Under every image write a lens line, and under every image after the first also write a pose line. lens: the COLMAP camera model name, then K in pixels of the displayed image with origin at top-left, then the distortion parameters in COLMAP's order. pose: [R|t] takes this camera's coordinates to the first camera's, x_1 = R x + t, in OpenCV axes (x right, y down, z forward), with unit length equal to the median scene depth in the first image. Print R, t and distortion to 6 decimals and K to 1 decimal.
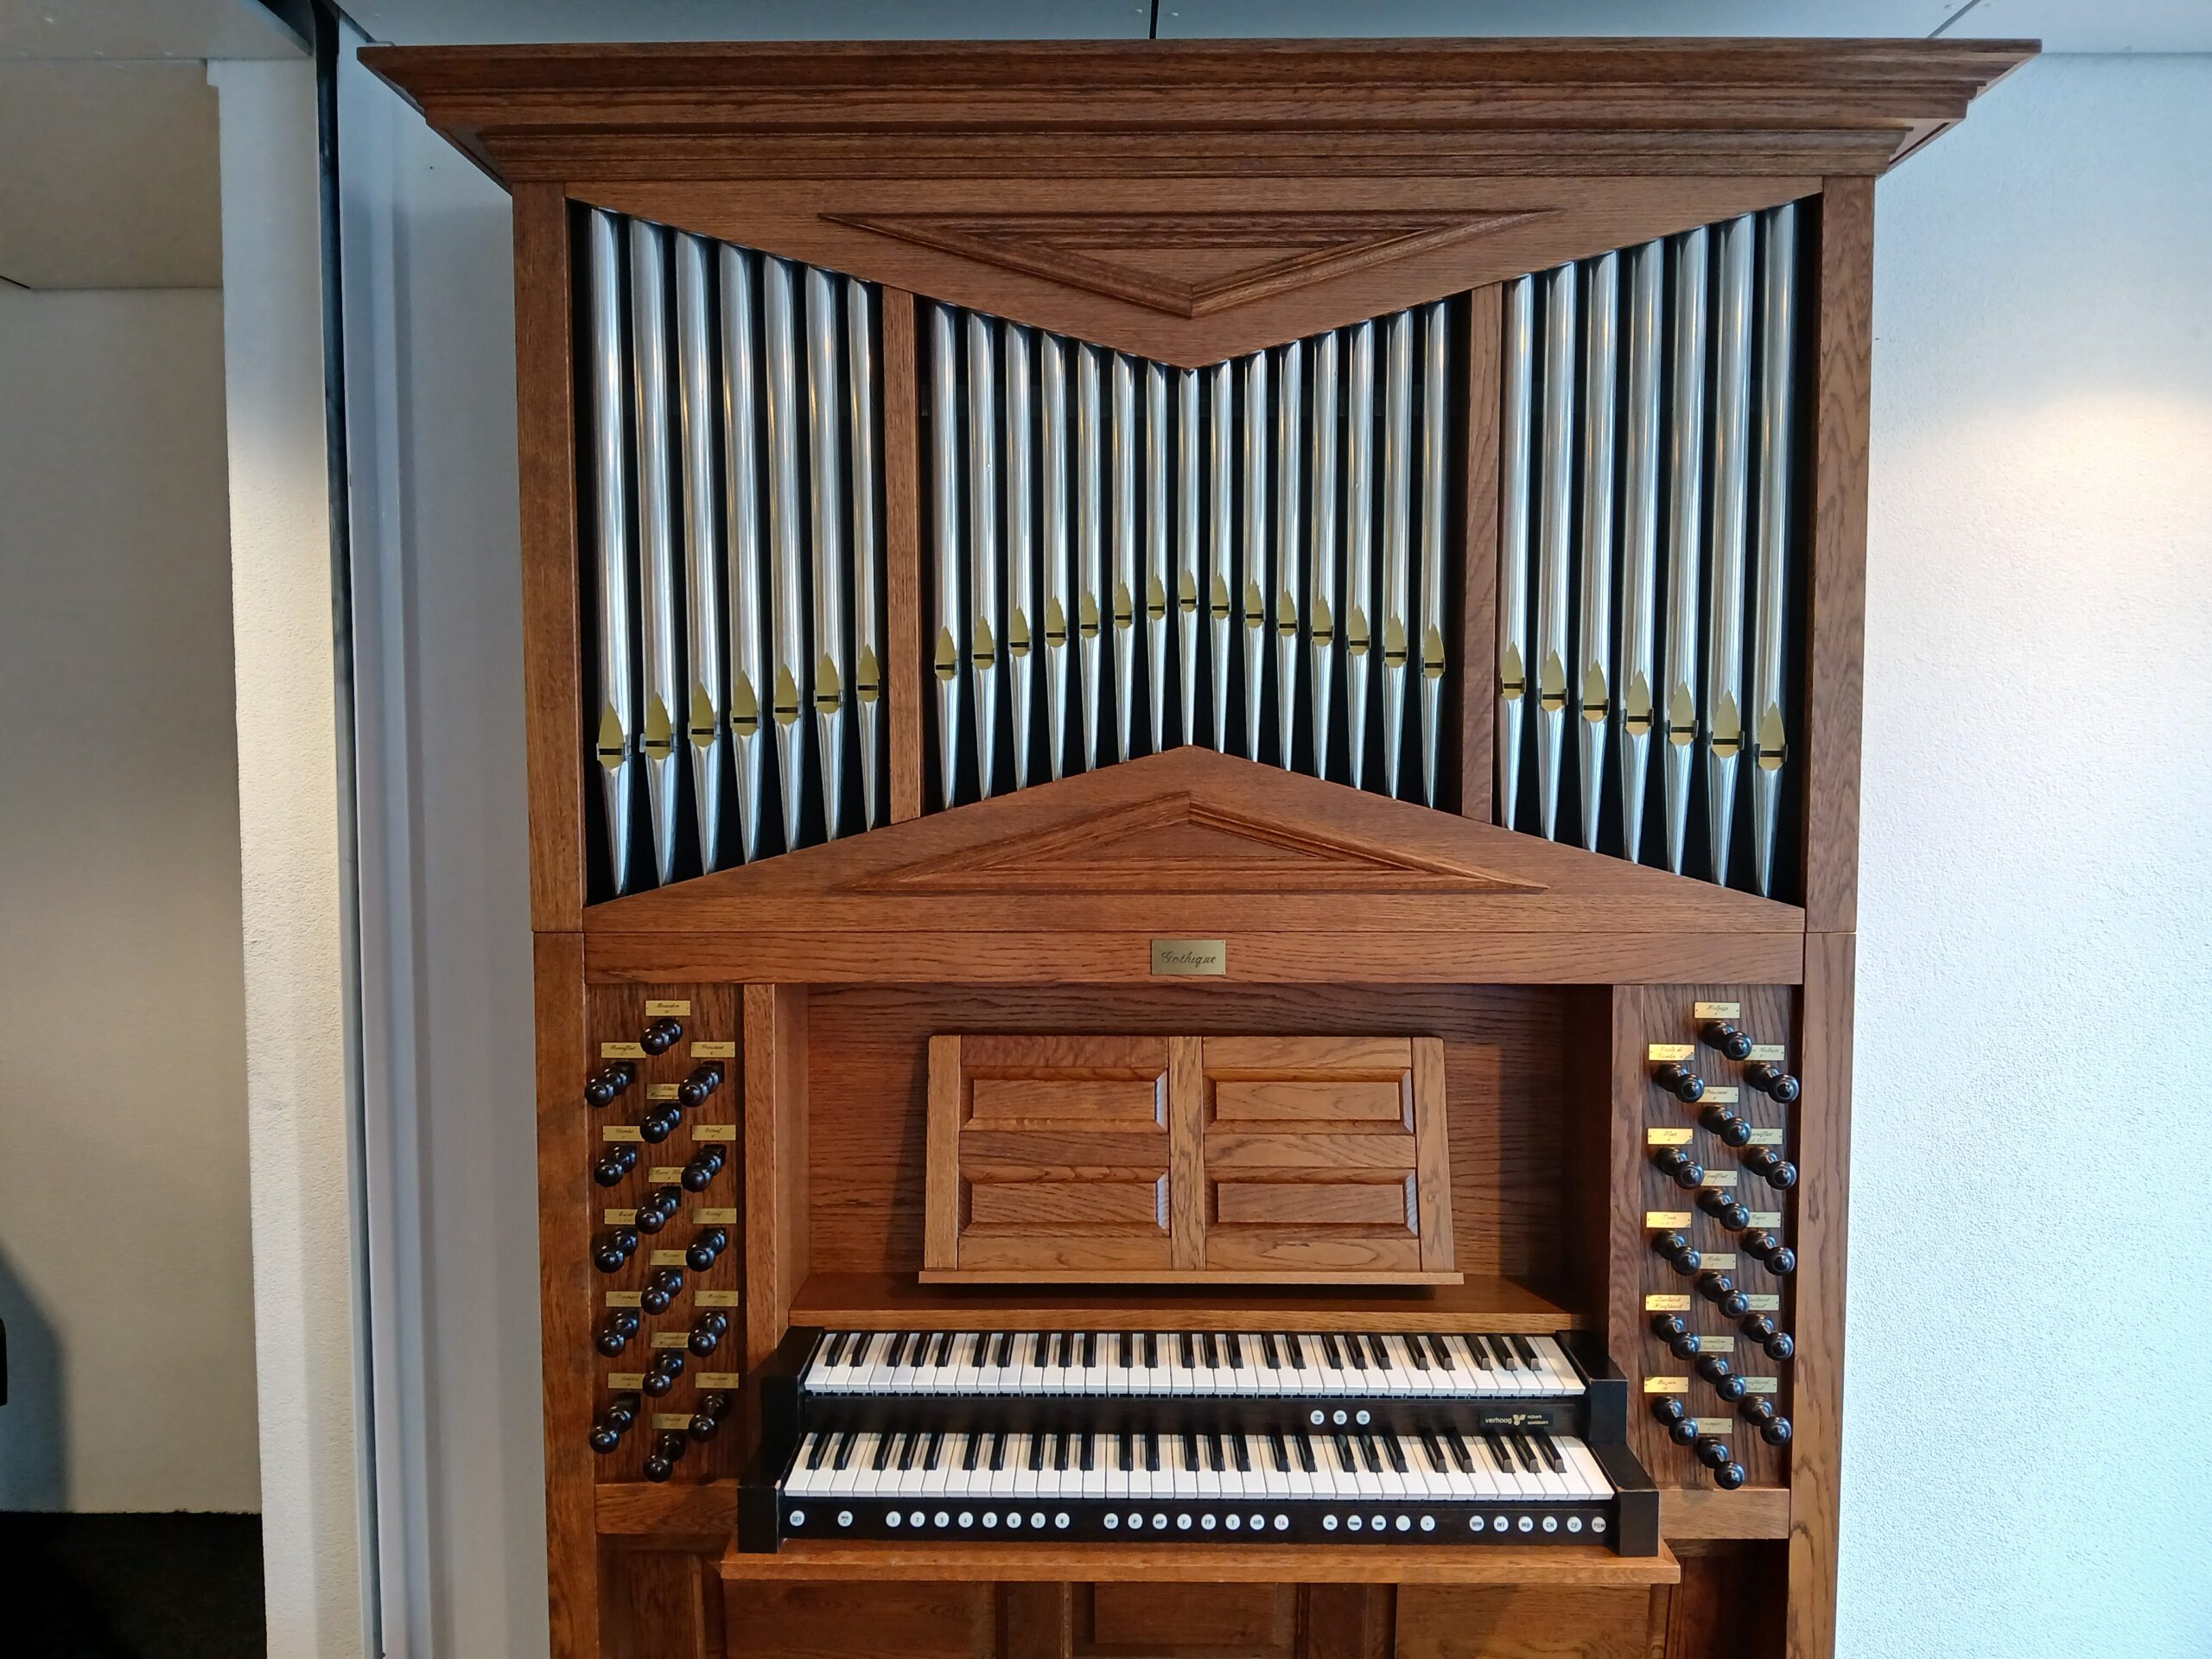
lens RADIAL K [[1721.4, 0, 1103.7], [0, 1721.4, 822.7], [0, 0, 1]] dist [0.144141, -0.341525]
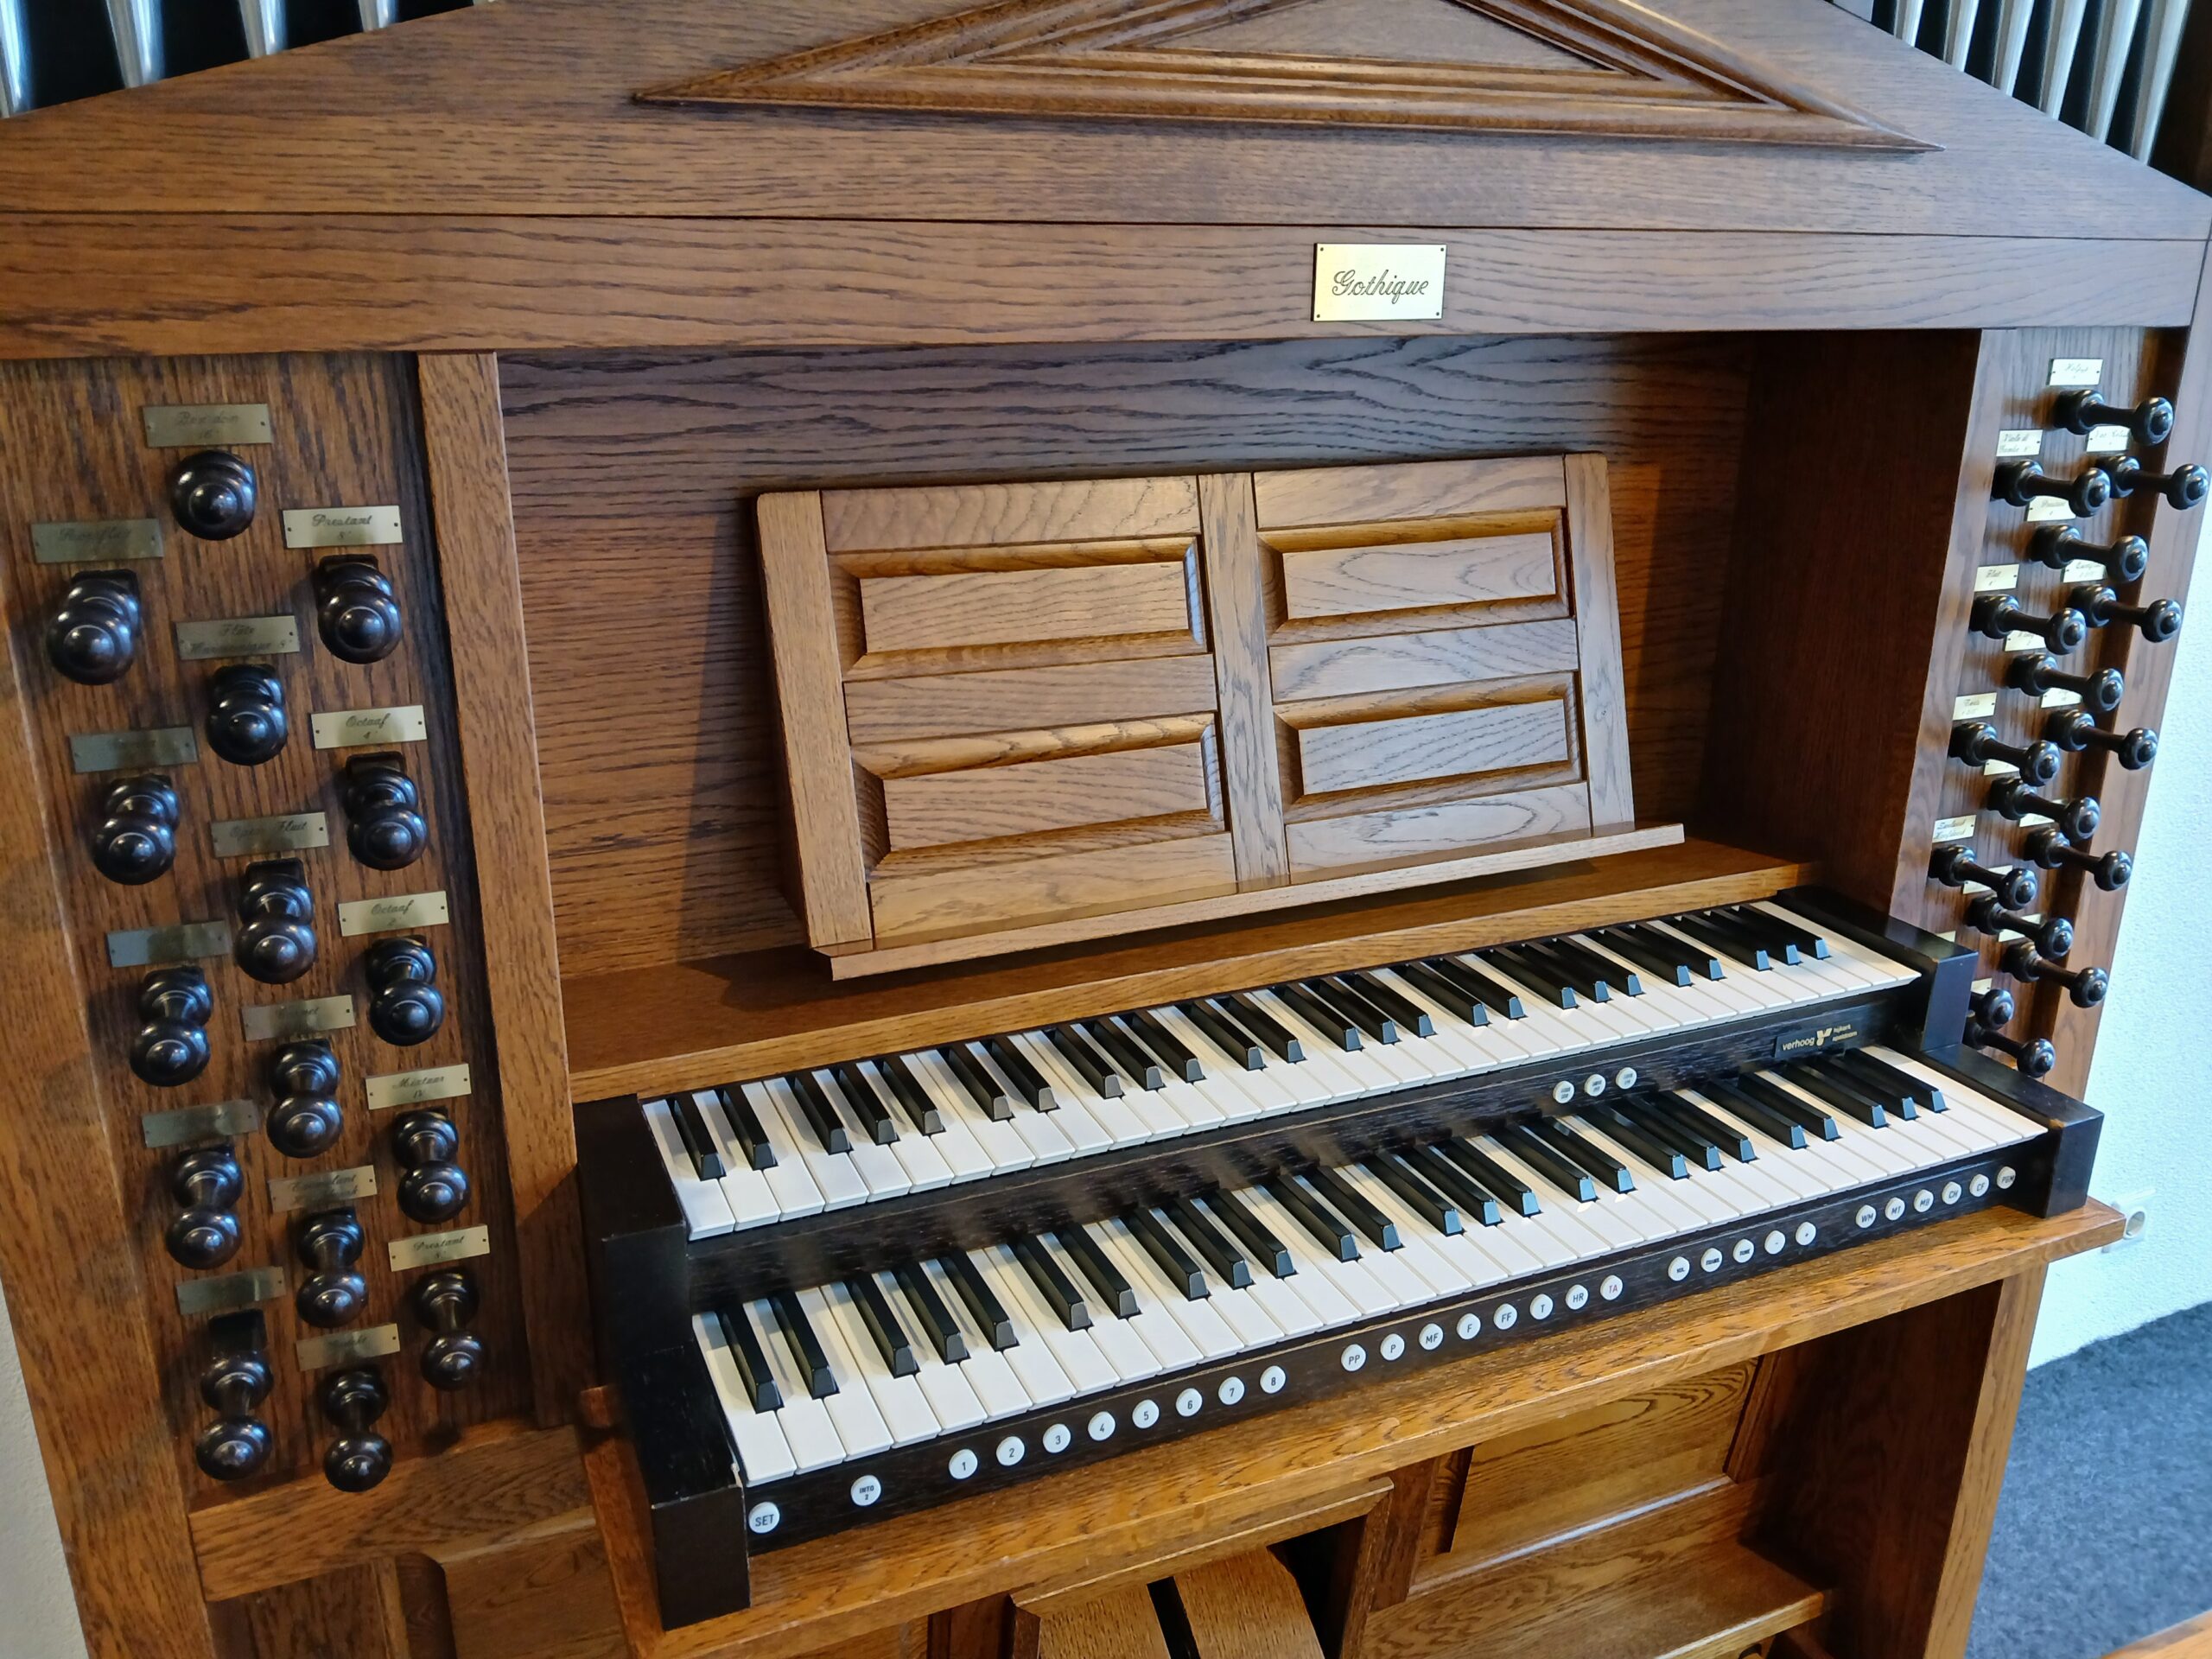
lens RADIAL K [[1722.6, 0, 1100.1], [0, 1722.6, 823.9], [0, 0, 1]] dist [0.058415, -0.115745]
pose [[0.909993, -0.123787, 0.395715, -0.236237], [0.018850, 0.965758, 0.258759, 0.097344], [-0.414196, -0.228010, 0.881166, 0.560994]]
